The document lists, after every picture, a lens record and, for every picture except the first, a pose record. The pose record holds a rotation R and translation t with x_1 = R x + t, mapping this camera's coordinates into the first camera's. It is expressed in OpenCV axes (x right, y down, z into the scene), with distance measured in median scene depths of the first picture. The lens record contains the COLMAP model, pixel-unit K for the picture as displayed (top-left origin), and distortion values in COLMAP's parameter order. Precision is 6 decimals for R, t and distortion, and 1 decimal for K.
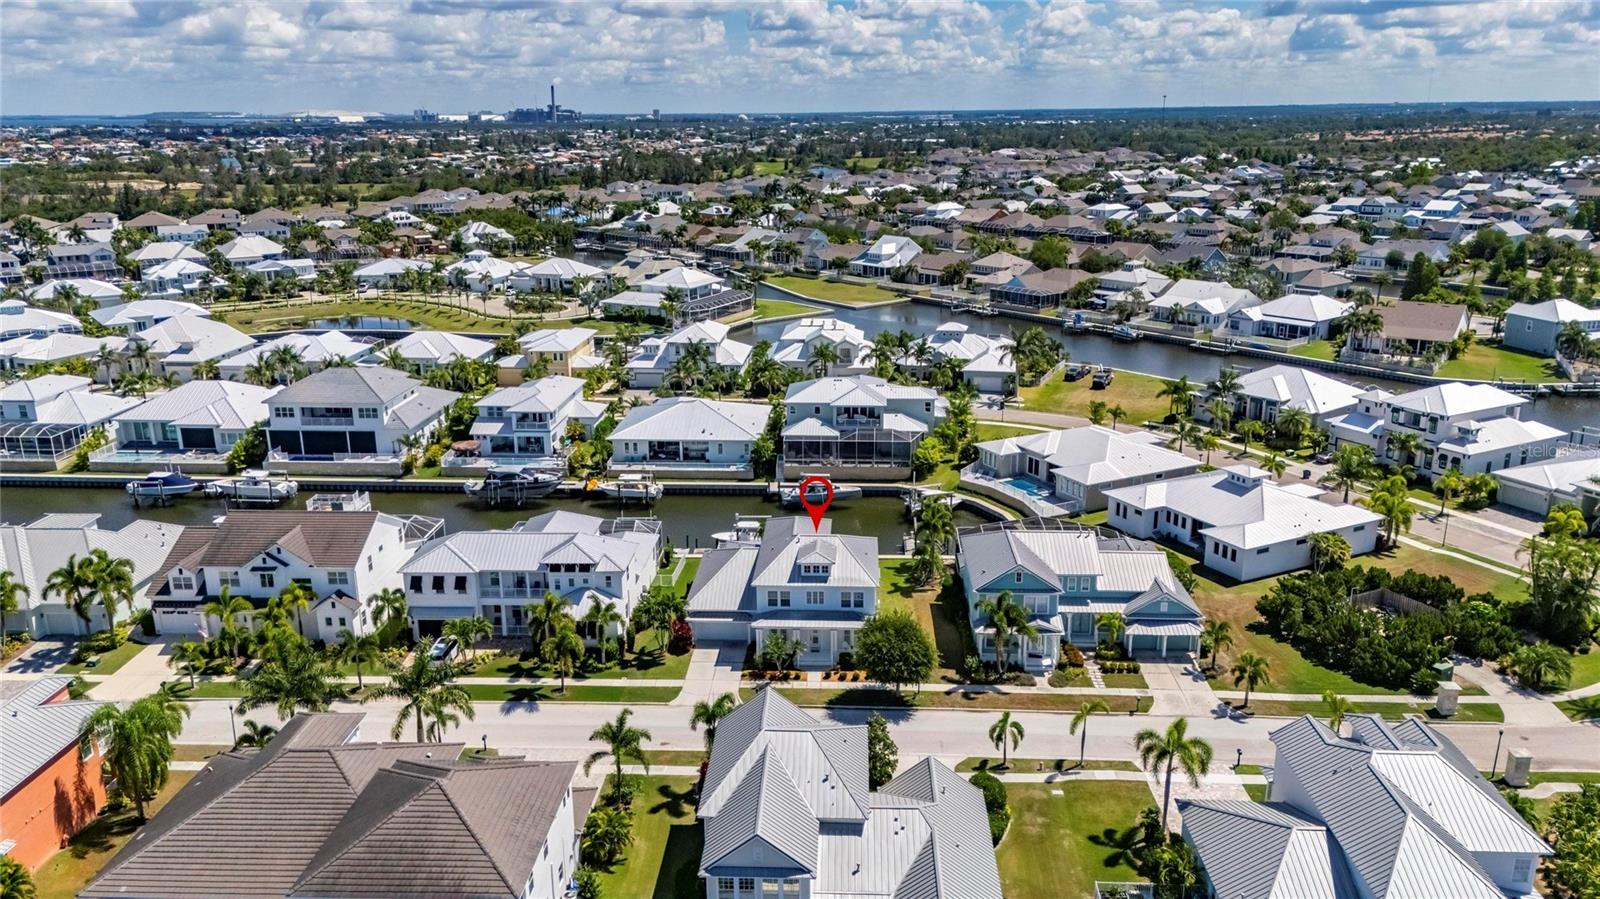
lens RADIAL K [[1168.8, 0, 803.2], [0, 1168.8, 451.8], [0, 0, 1]] dist [0.122156, -0.167527]
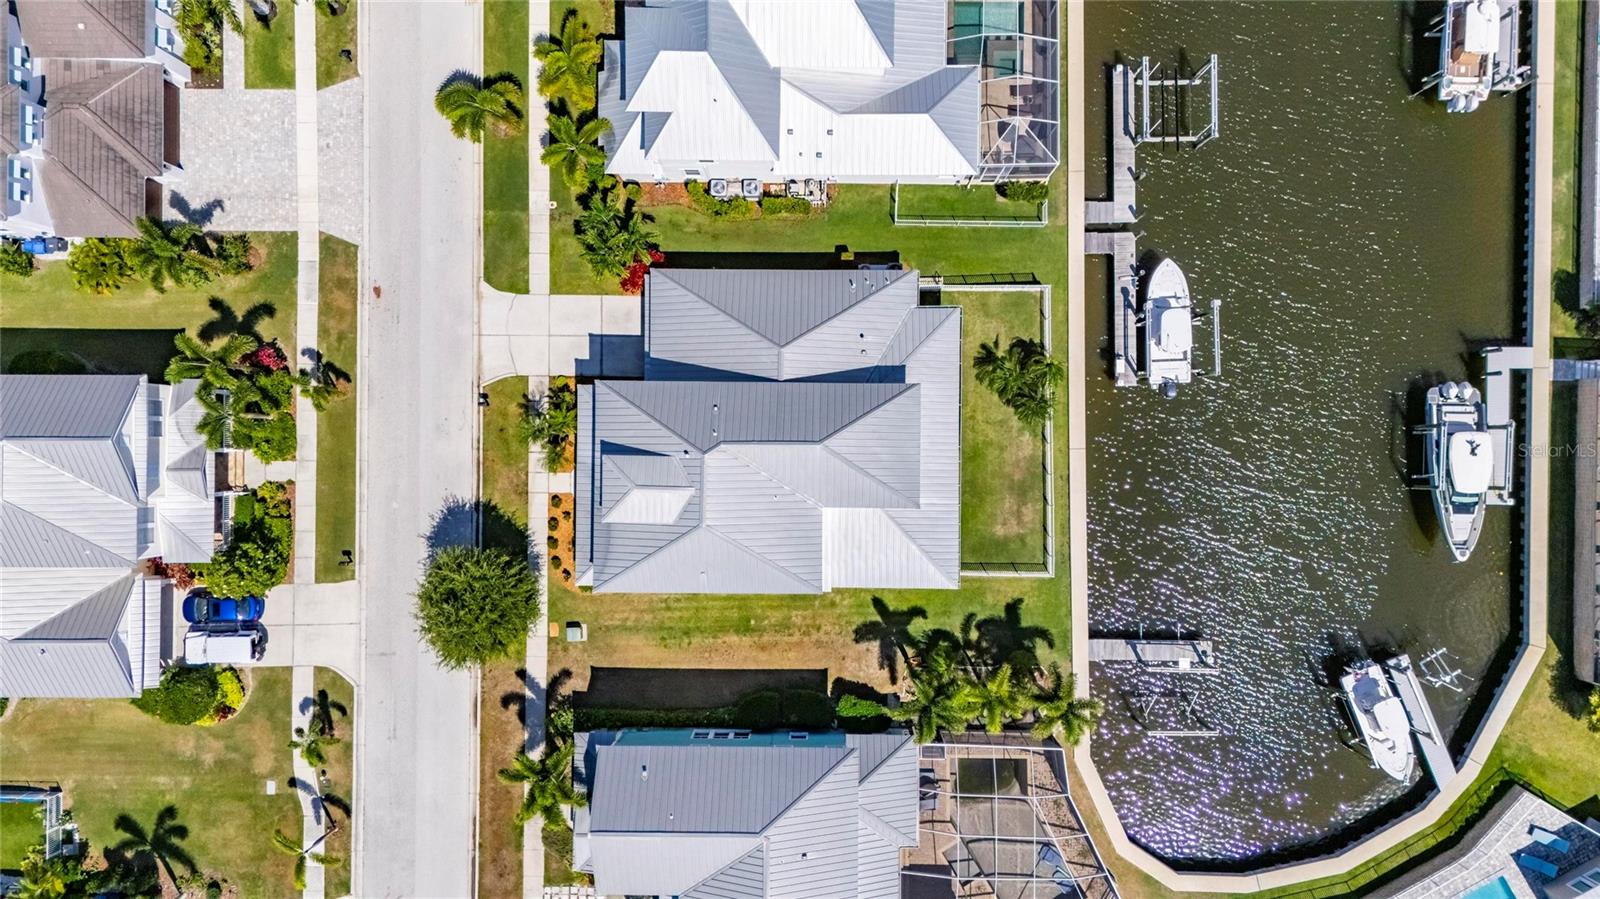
lens RADIAL K [[1177.1, 0, 800.0], [0, 1177.1, 449.5], [0, 0, 1]] dist [0.065531, -0.059007]
pose [[0.040843, 0.999161, 0.003055, -0.004273], [-0.258734, 0.007623, 0.965918, -0.344310], [0.965085, -0.040241, 0.258829, 0.648612]]
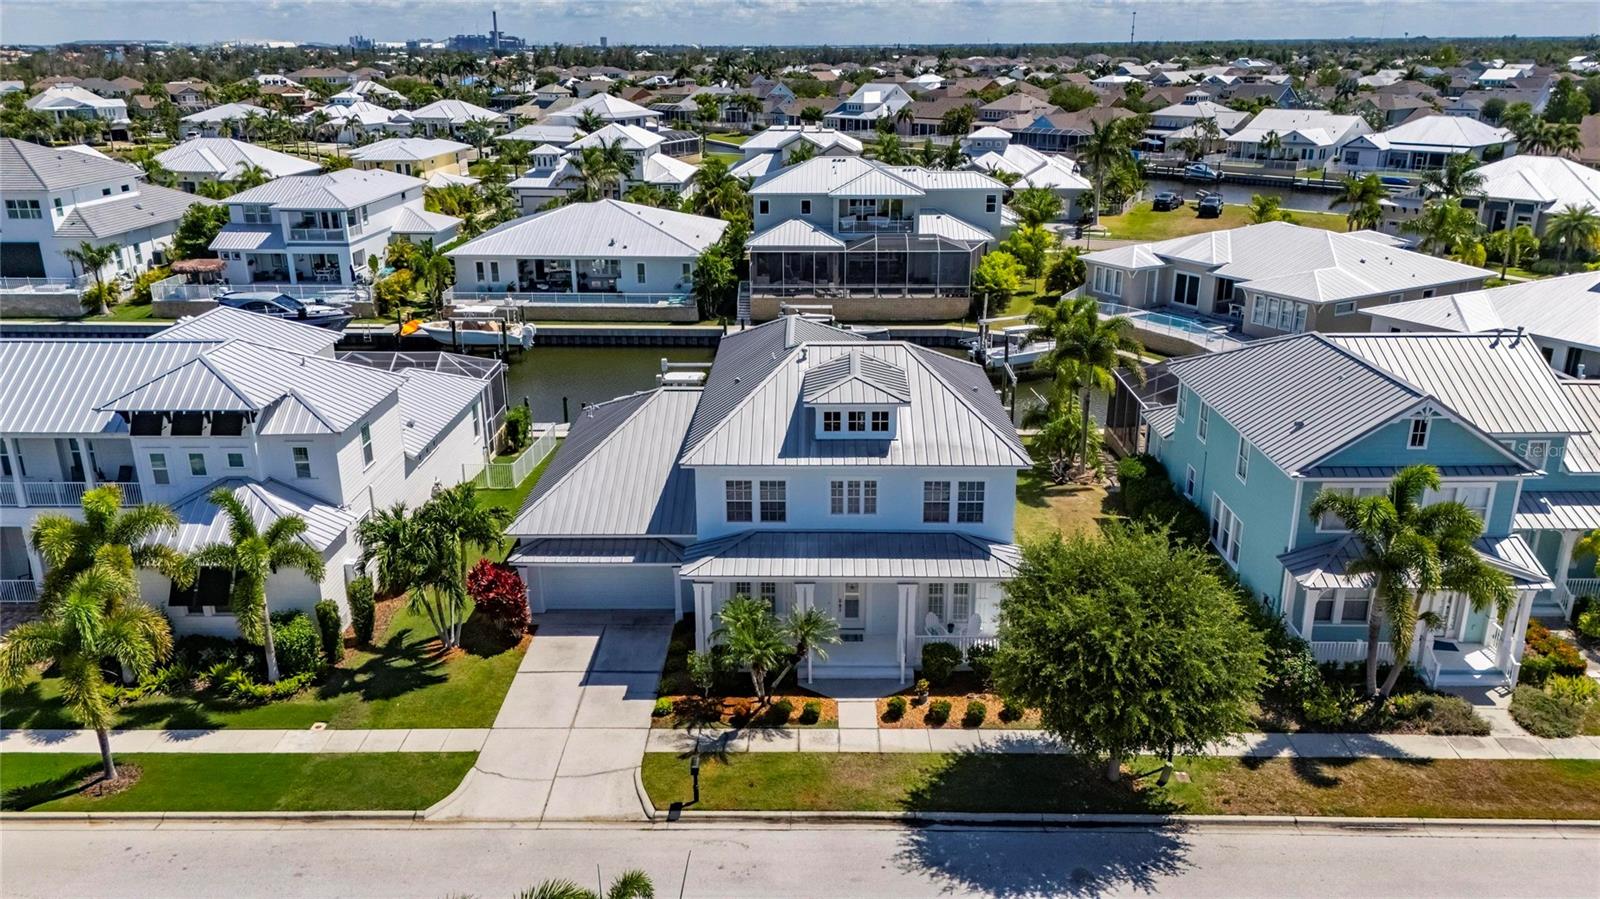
lens RADIAL K [[1172.2, 0, 801.8], [0, 1172.2, 448.0], [0, 0, 1]] dist [0.083900, -0.085653]
pose [[0.999309, -0.007387, 0.036420, -0.013500], [0.005706, 0.998923, 0.046041, 0.063643], [-0.036721, -0.045802, 0.998275, 0.437248]]
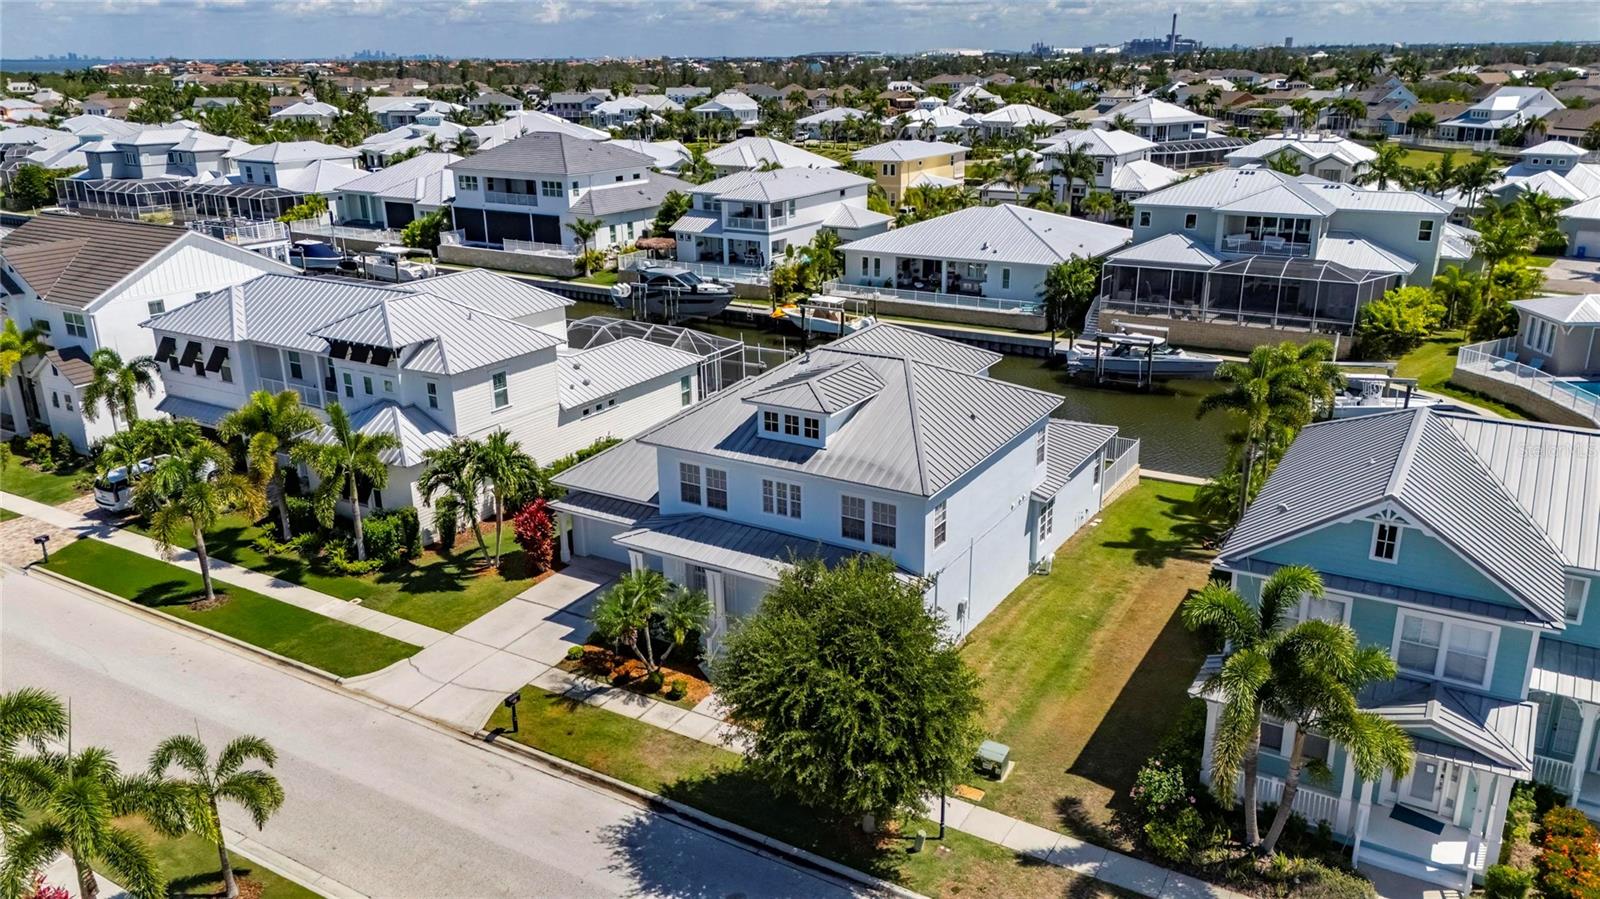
lens RADIAL K [[1172.2, 0, 801.8], [0, 1172.2, 448.0], [0, 0, 1]] dist [0.083900, -0.085653]
pose [[0.880631, 0.148300, -0.449995, 0.126618], [-0.128458, 0.988912, 0.074514, 0.055144], [0.456056, -0.007814, 0.889917, 0.463012]]
